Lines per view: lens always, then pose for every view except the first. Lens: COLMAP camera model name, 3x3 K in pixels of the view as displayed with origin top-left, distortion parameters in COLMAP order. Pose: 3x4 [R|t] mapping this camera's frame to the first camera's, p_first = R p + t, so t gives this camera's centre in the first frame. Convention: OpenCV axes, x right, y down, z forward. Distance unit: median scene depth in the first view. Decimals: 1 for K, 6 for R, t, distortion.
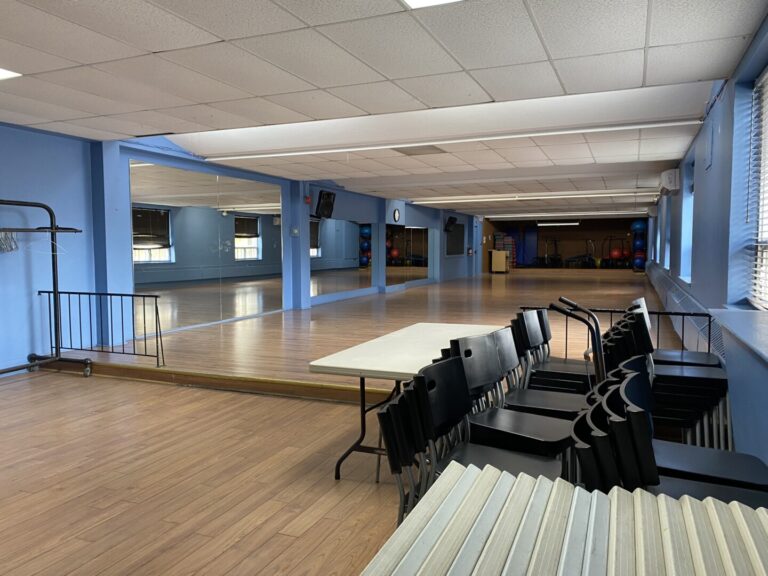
lens RADIAL K [[581.3, 0, 387.0], [0, 581.3, 284.5], [0, 0, 1]] dist [0.027355, -0.022423]
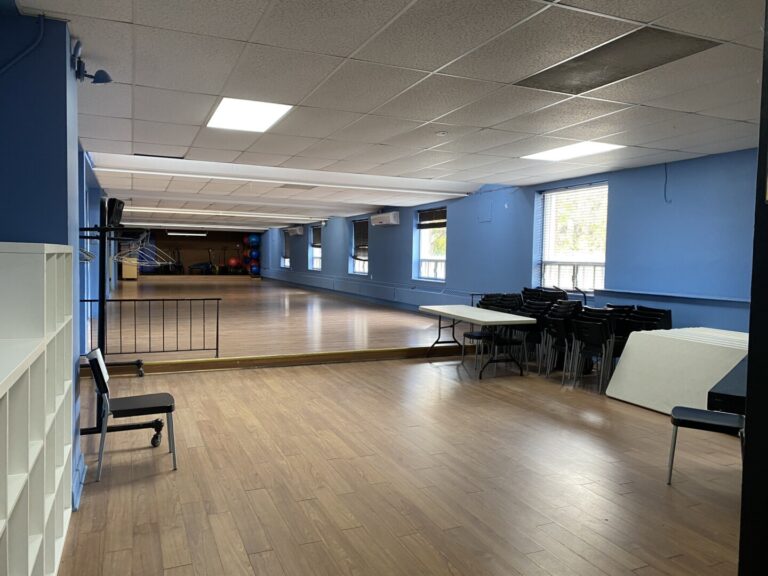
lens RADIAL K [[581.3, 0, 386.9], [0, 581.3, 289.3], [0, 0, 1]] dist [0.027355, -0.022423]
pose [[0.686079, -0.024253, 0.727123, -1.316103], [0.026361, 0.999617, 0.008468, -0.001352], [-0.727049, 0.013358, 0.686455, -0.107652]]
